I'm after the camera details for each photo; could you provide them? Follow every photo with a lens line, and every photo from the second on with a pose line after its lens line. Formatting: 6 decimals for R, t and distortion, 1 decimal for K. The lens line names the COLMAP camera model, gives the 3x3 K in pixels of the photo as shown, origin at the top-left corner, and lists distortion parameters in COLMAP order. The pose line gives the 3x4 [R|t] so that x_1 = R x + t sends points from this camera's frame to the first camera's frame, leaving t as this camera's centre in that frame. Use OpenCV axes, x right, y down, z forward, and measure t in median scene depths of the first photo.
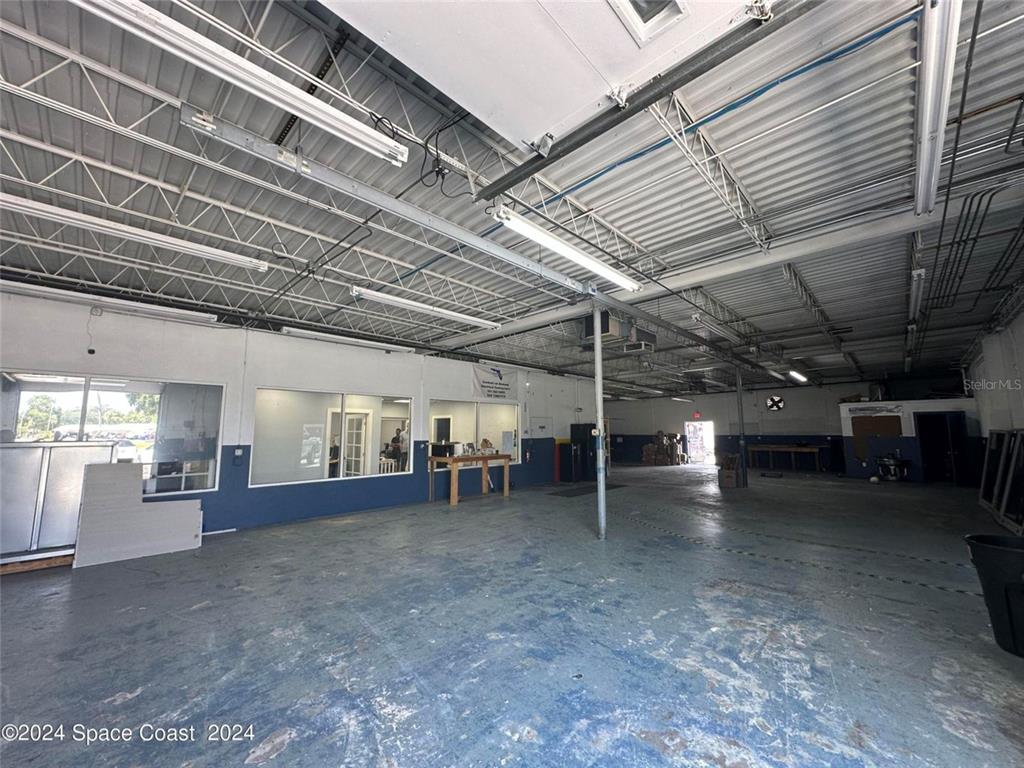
lens RADIAL K [[405.9, 0, 511.8], [0, 405.9, 384.2], [0, 0, 1]] dist [-0.004341, 0.000390]
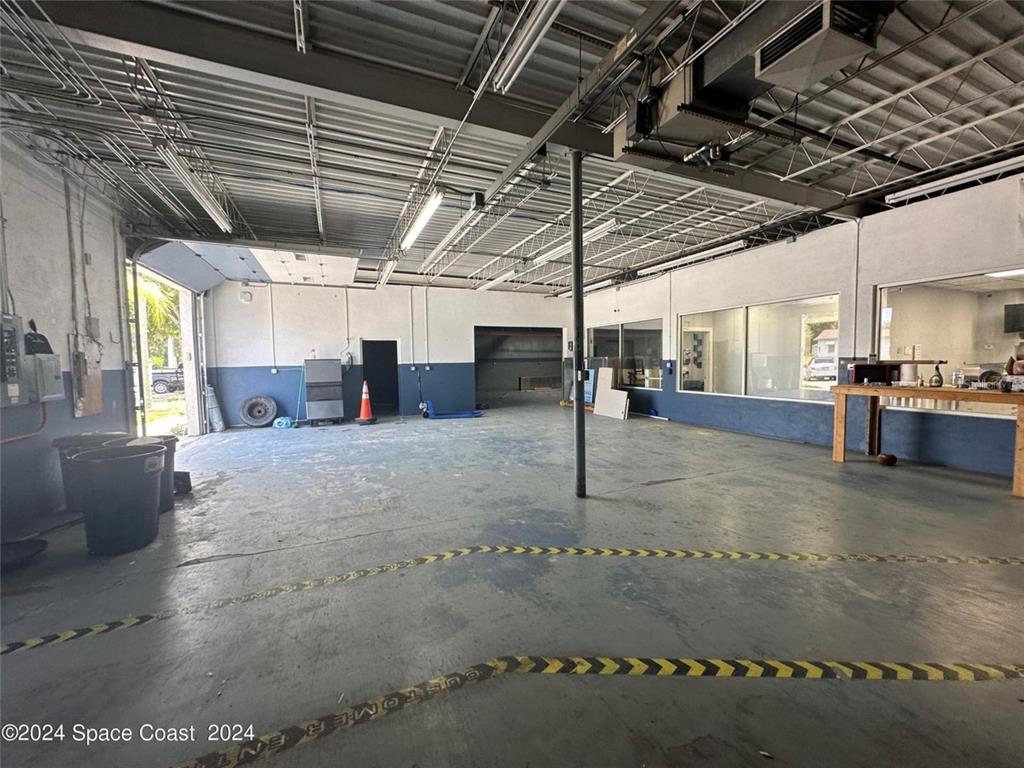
lens RADIAL K [[405.9, 0, 510.5], [0, 405.9, 383.6], [0, 0, 1]] dist [-0.004341, 0.000390]
pose [[-0.389437, 0.062416, -0.918936, 1.373910], [0.128309, 0.991649, 0.012978, 0.247202], [0.912072, -0.112854, -0.394194, 1.795336]]
